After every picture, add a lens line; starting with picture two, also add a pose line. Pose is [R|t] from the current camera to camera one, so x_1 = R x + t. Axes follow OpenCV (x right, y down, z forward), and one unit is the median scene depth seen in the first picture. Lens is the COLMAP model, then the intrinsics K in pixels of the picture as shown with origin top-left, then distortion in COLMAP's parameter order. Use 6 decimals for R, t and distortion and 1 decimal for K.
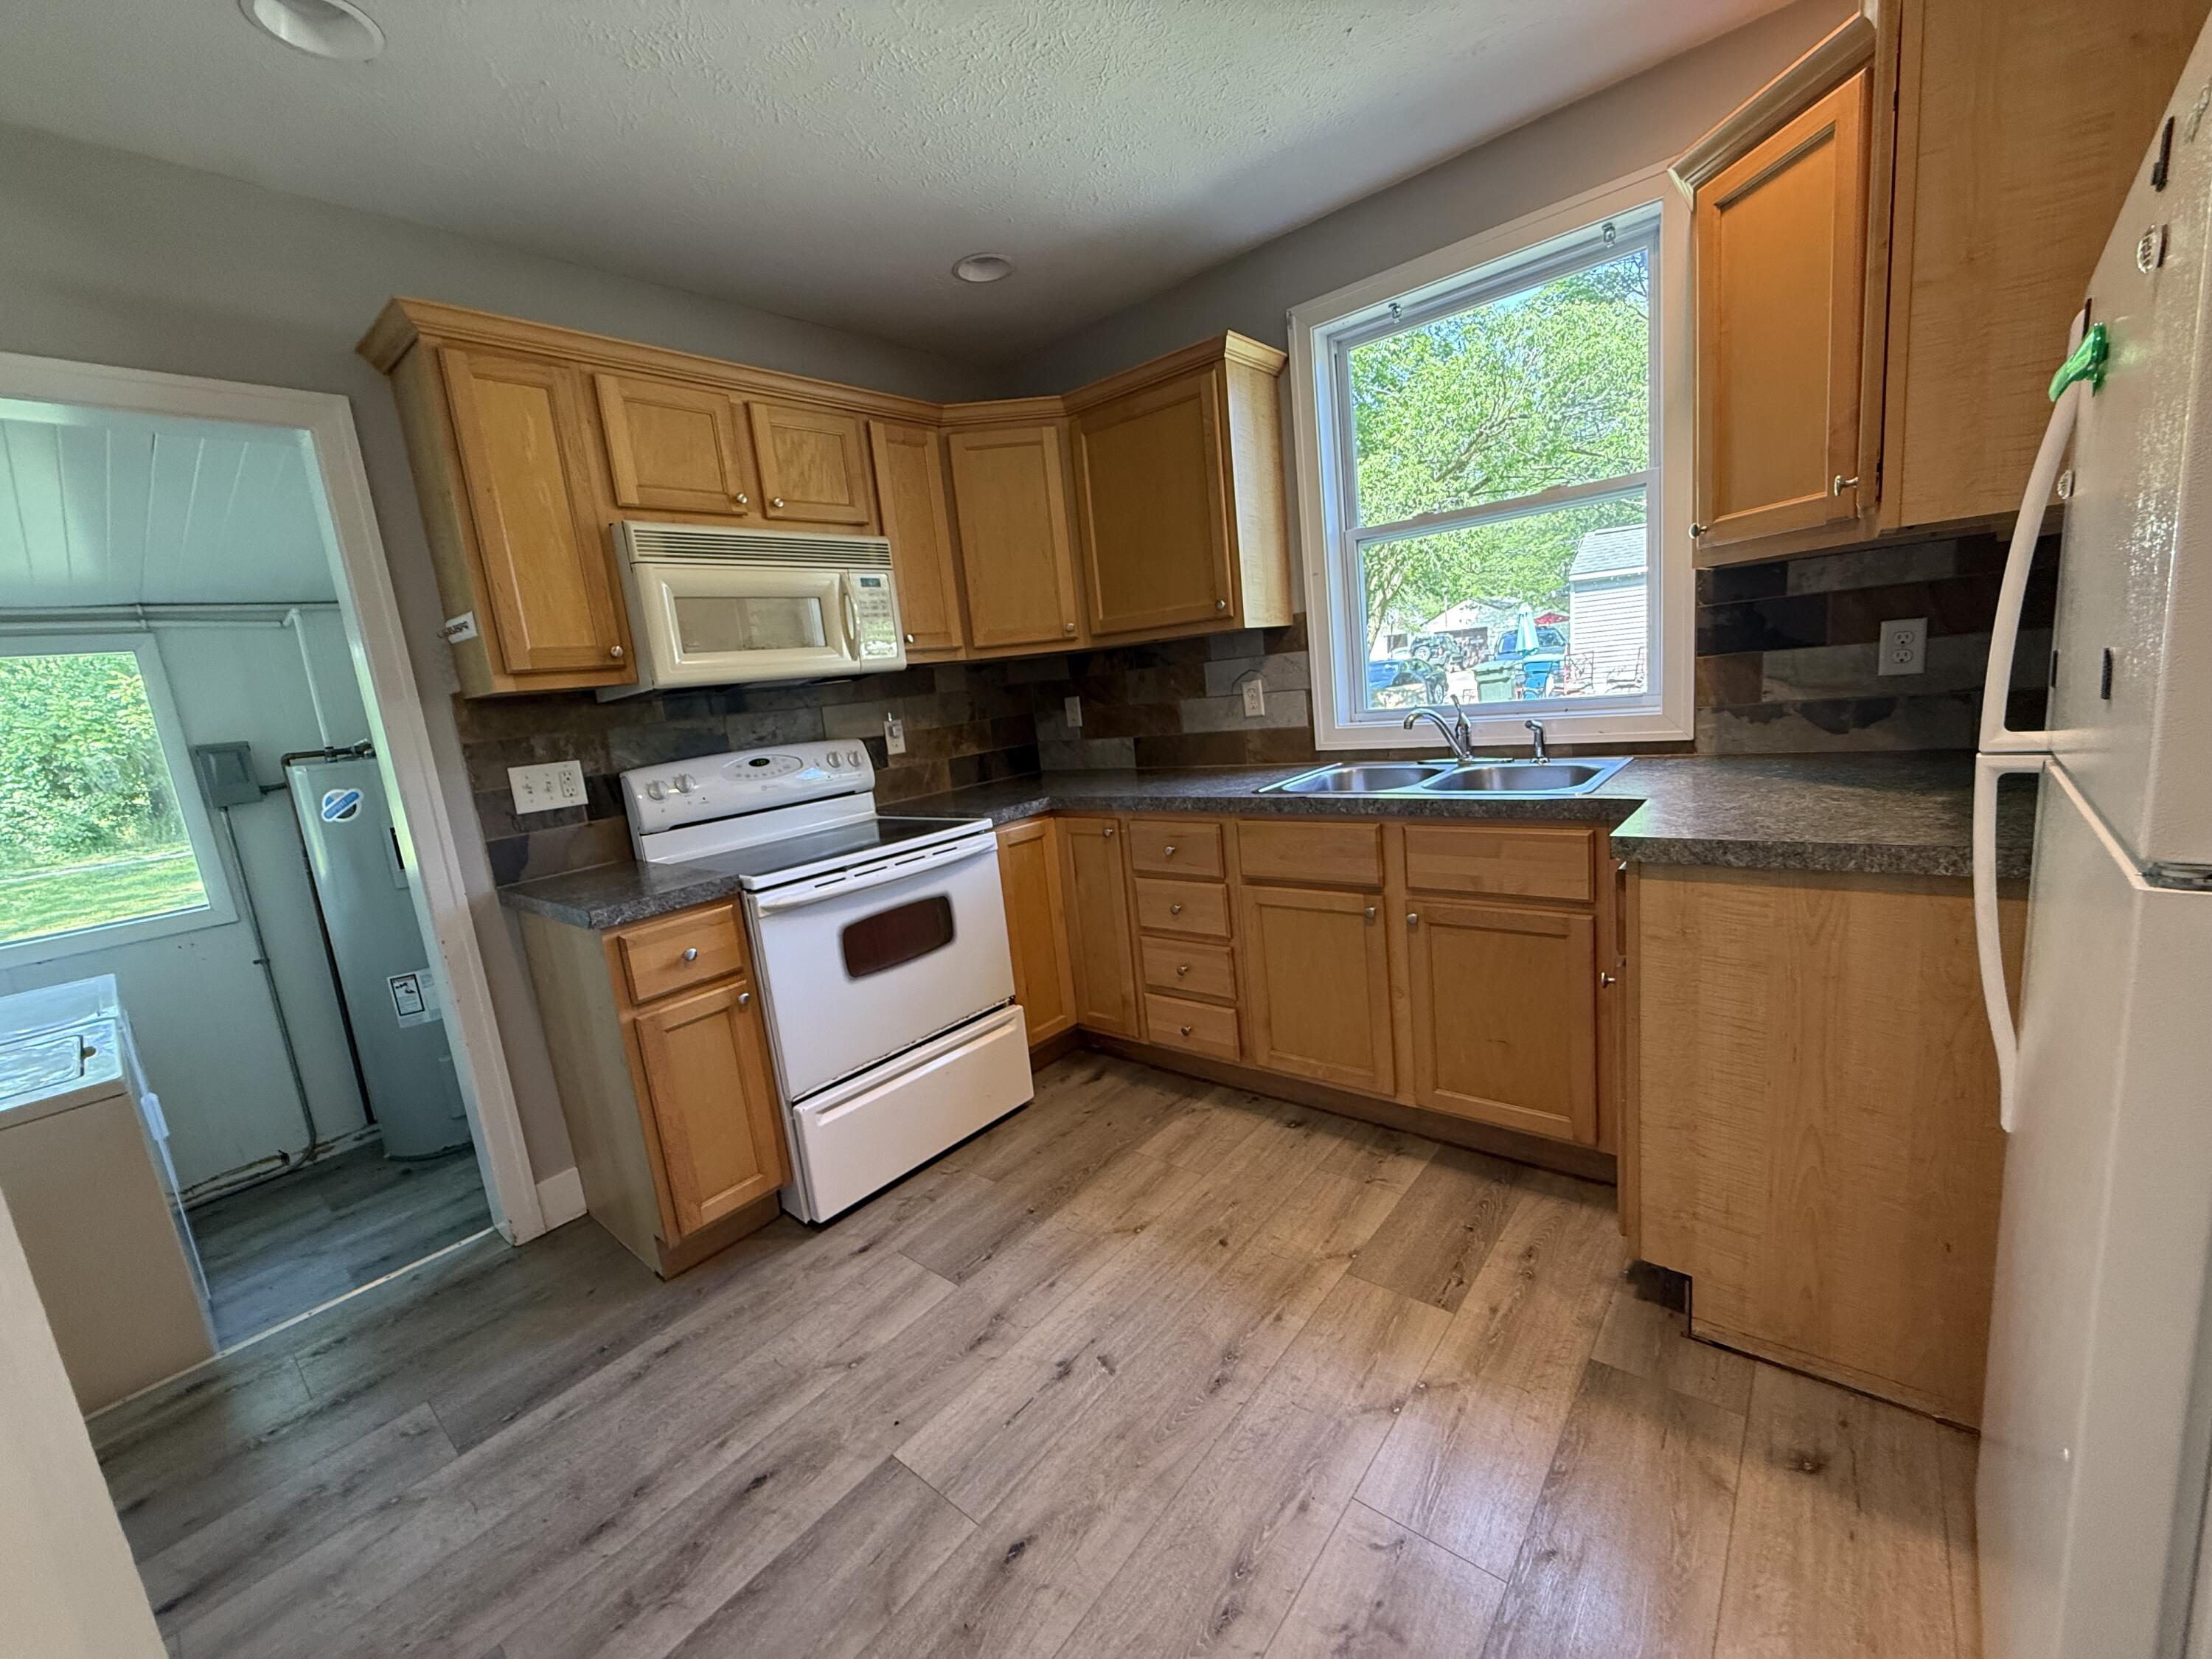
lens RADIAL K [[883.5, 0, 1104.8], [0, 883.5, 834.6], [0, 0, 1]] dist [0.001548, 0.000441]
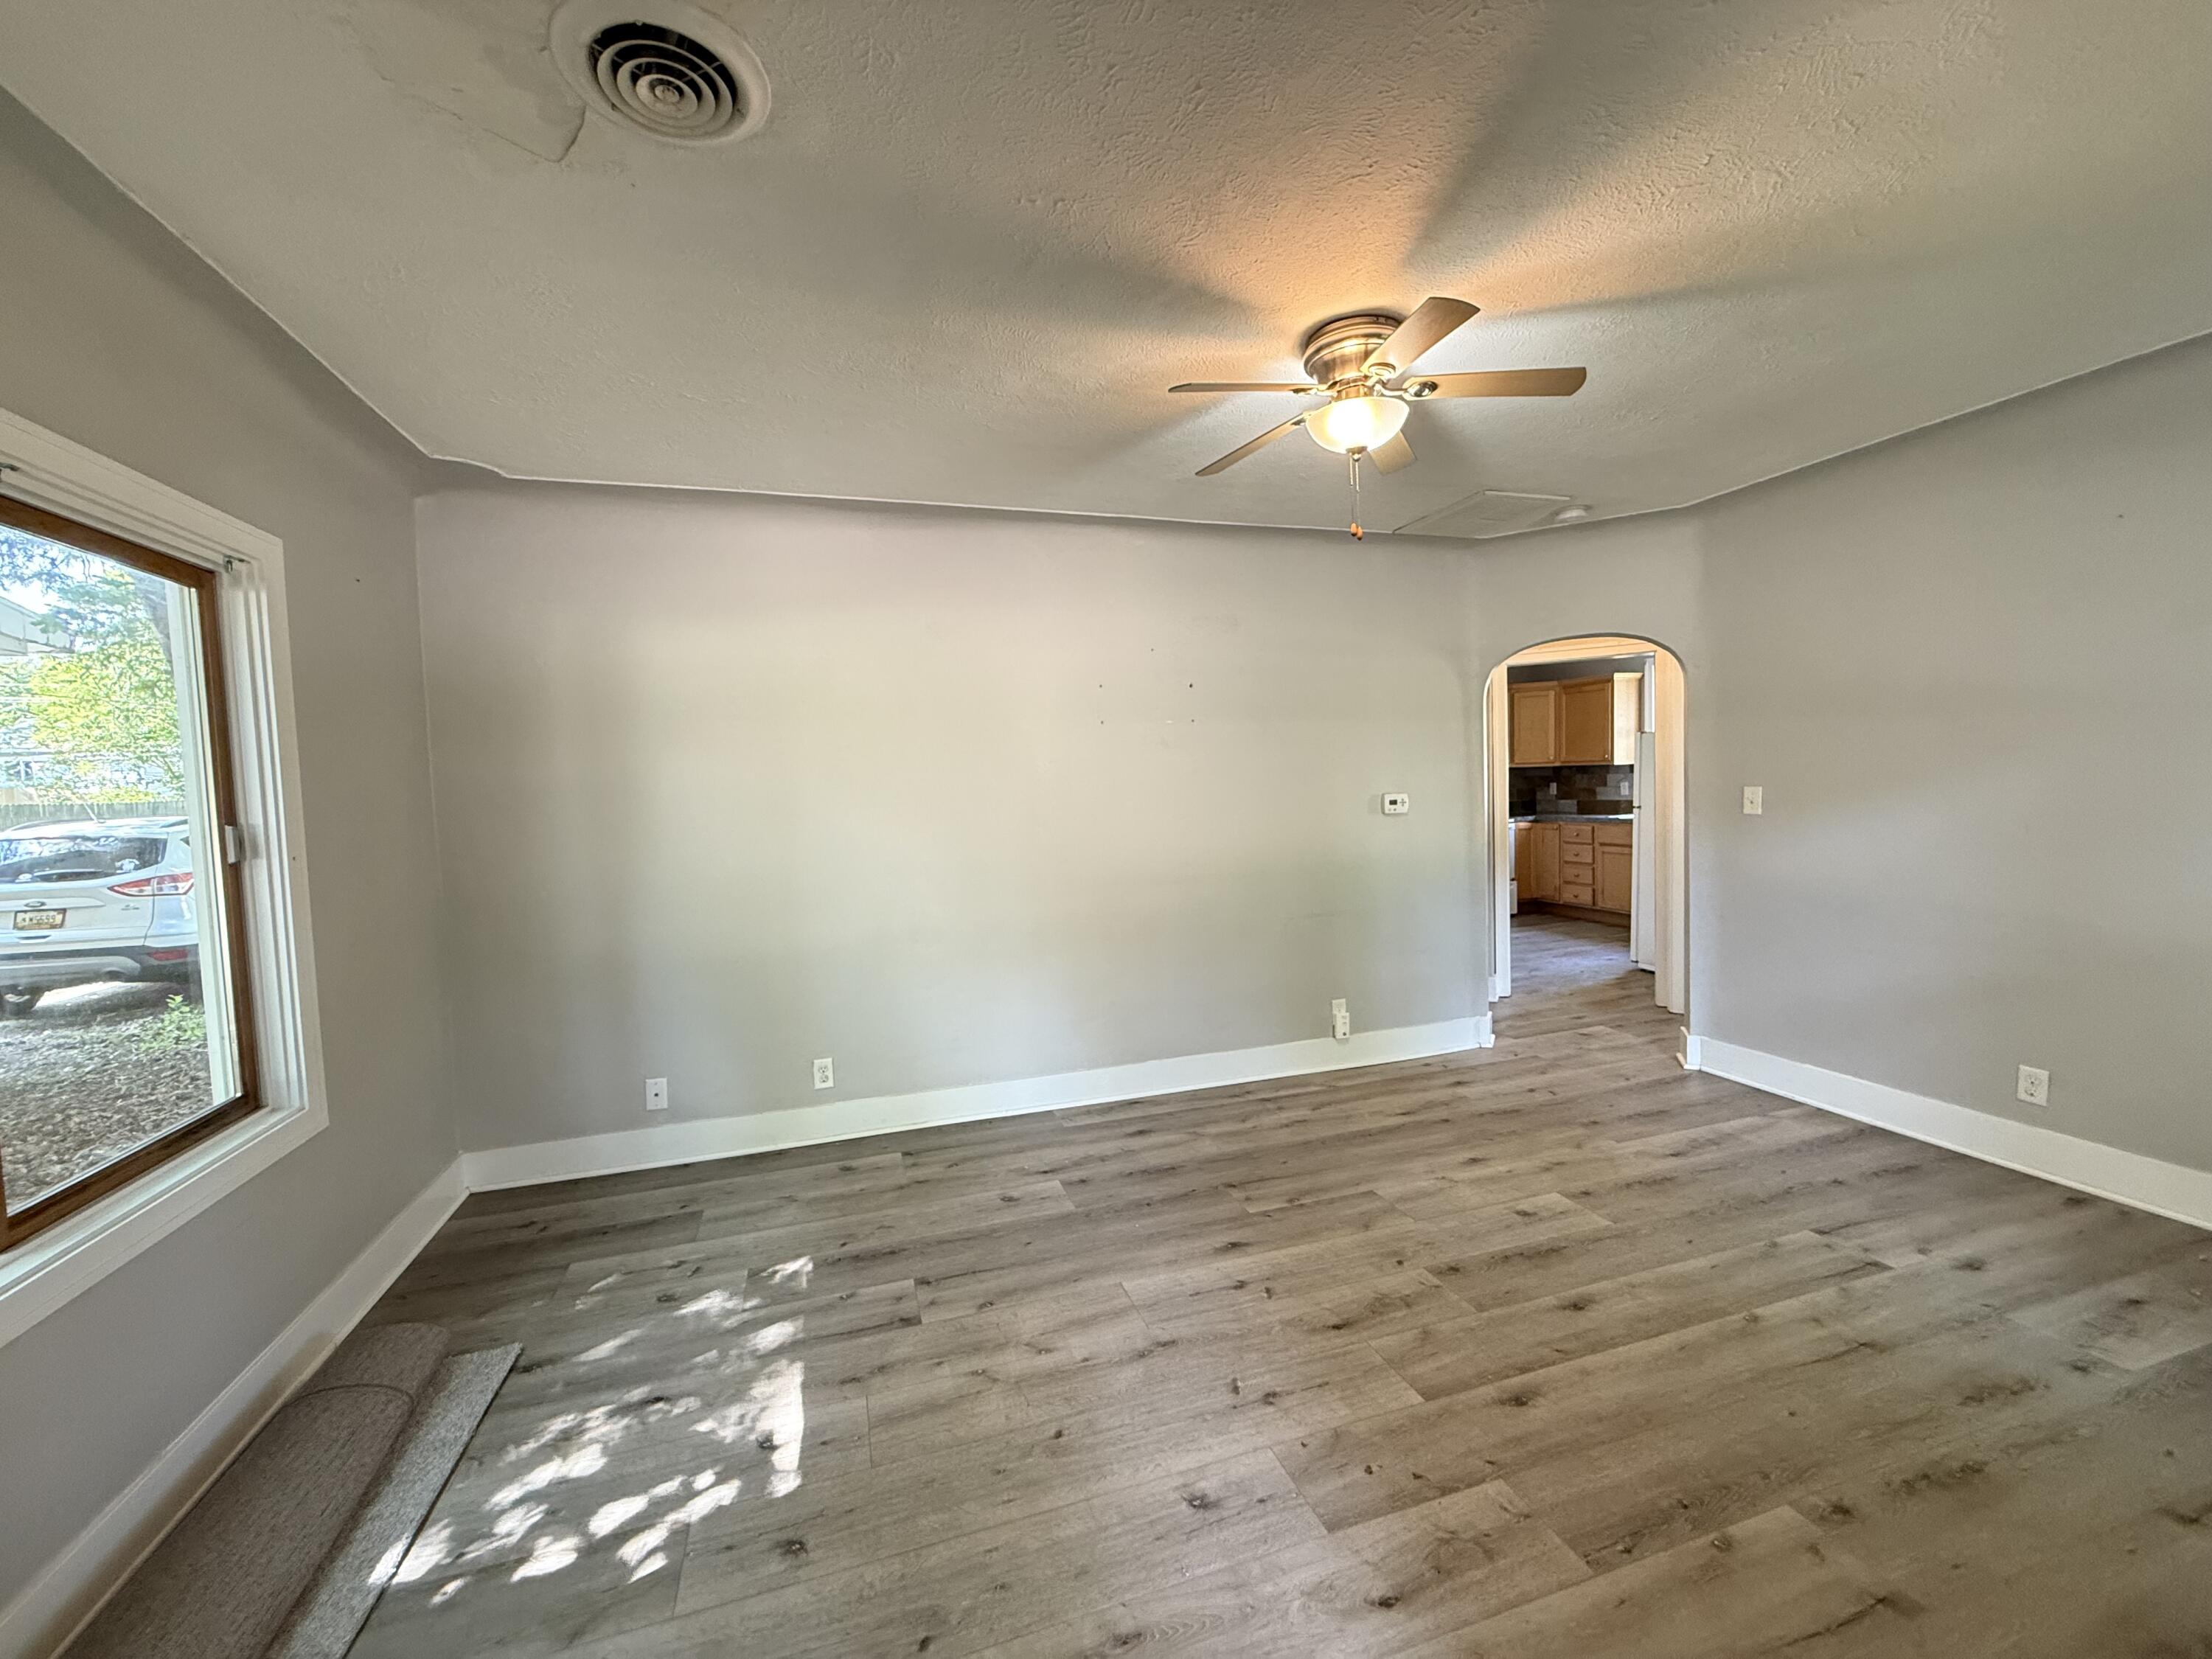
lens RADIAL K [[883.5, 0, 1111.1], [0, 883.5, 830.3], [0, 0, 1]] dist [0.001548, 0.000441]
pose [[0.848716, 0.107333, -0.517842, 0.296320], [-0.149180, 0.988012, -0.039713, 0.372062], [0.507371, 0.110956, 0.854554, -2.482121]]
